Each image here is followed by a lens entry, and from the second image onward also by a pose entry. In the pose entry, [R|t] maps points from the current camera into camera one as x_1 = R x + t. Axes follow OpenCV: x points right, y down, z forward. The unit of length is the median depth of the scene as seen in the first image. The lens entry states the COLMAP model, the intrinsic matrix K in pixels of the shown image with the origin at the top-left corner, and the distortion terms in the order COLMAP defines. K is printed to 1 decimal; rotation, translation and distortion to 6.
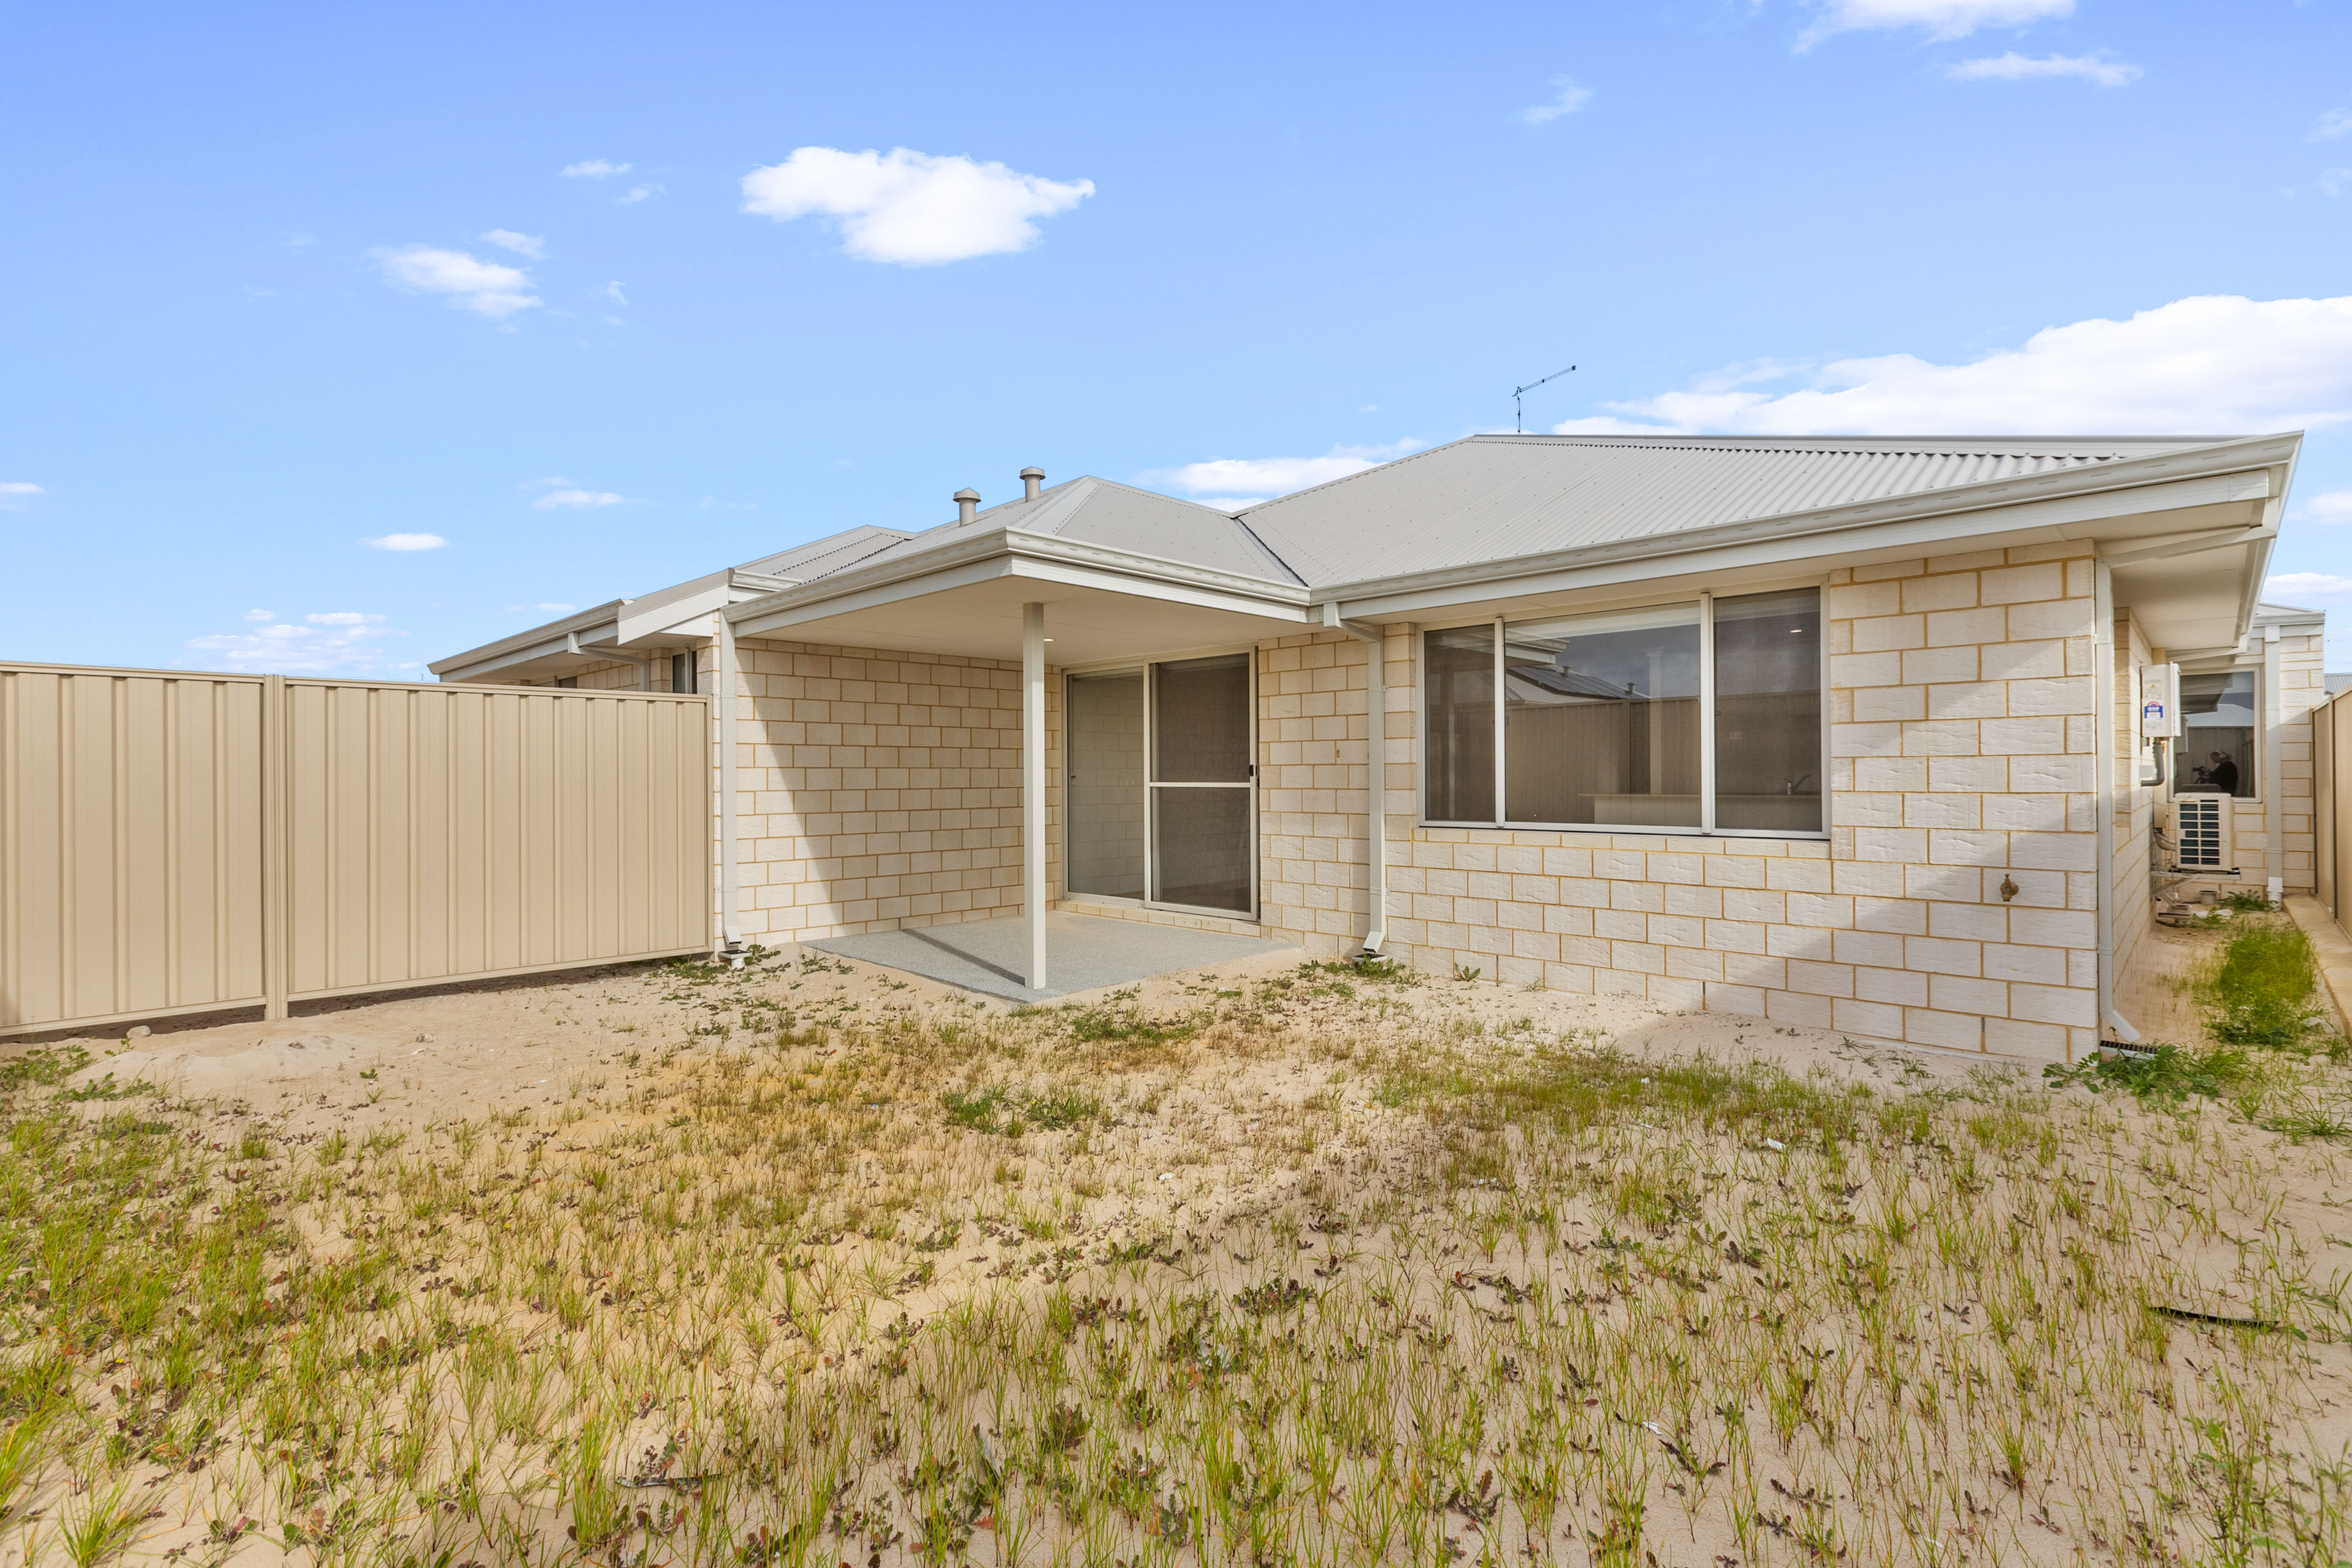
lens RADIAL K [[1065.2, 0, 1167.3], [0, 1065.2, 775.2], [0, 0, 1]] dist [-0.000813, 0.000846]
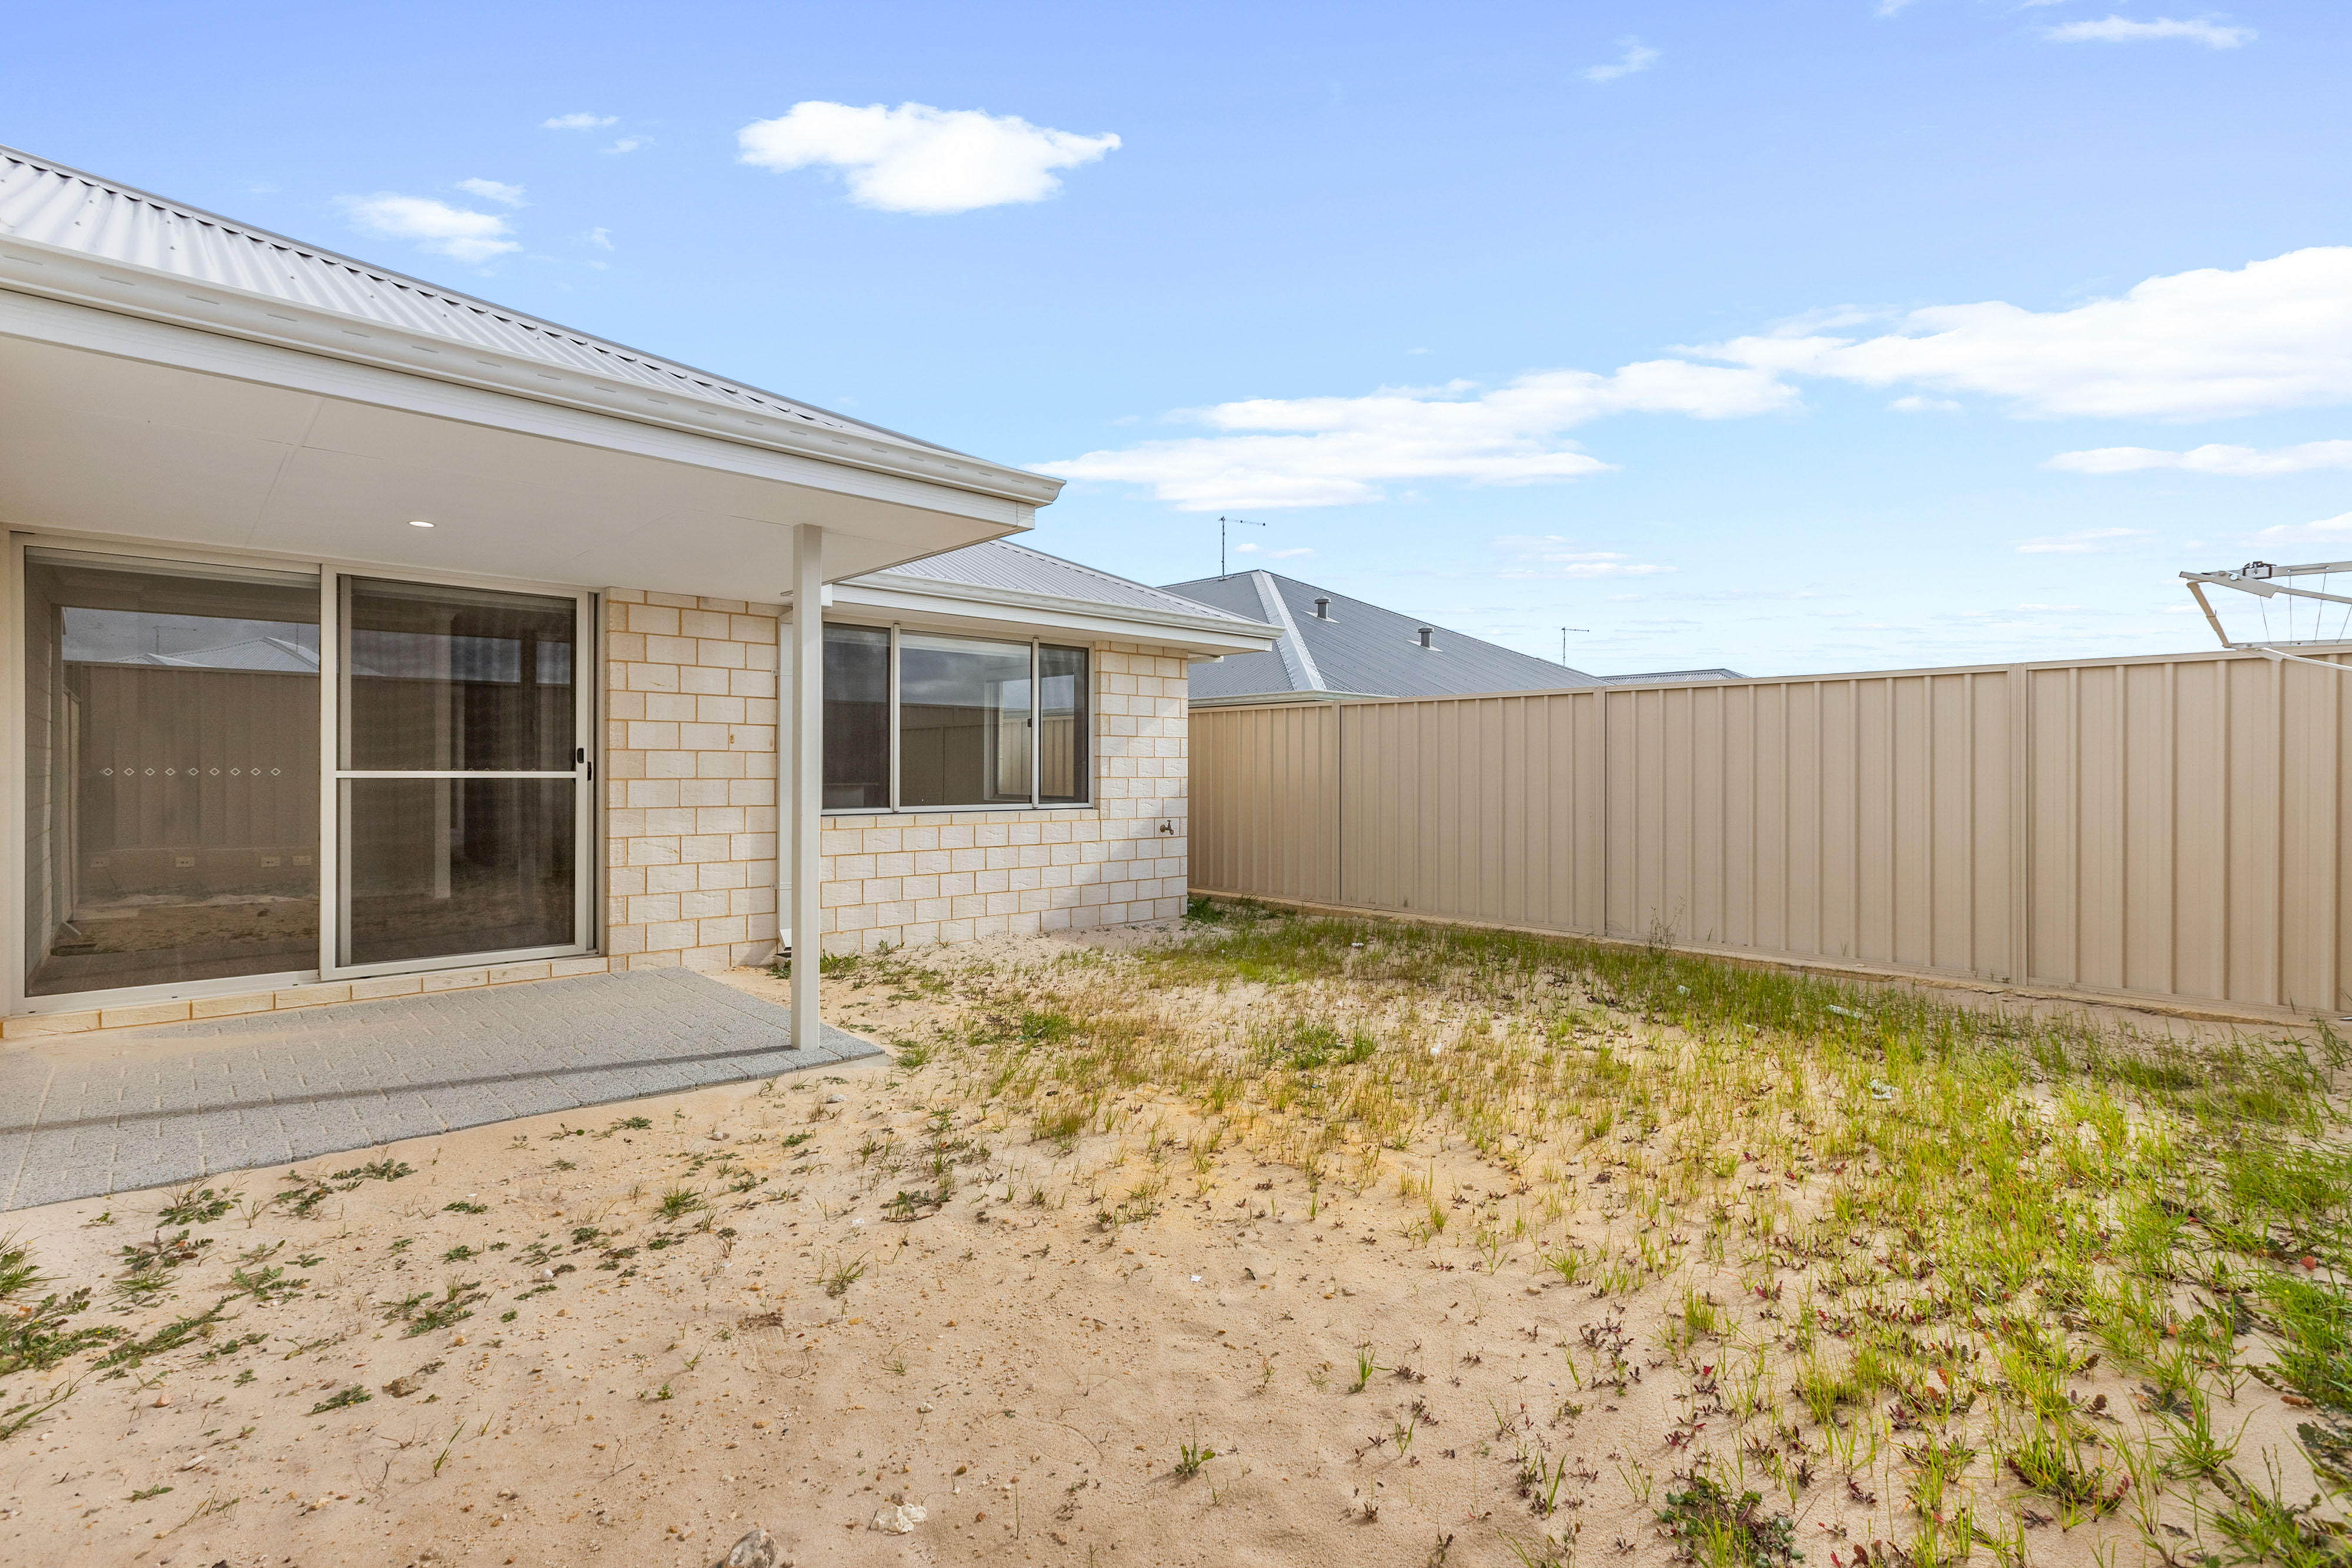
lens RADIAL K [[1065.2, 0, 1167.3], [0, 1065.2, 775.2], [0, 0, 1]] dist [-0.000813, 0.000846]
pose [[0.031023, -0.001801, 0.999517, -0.842175], [-0.007074, 0.999973, 0.002022, 0.006805], [-0.999494, -0.007133, 0.031009, 0.722921]]
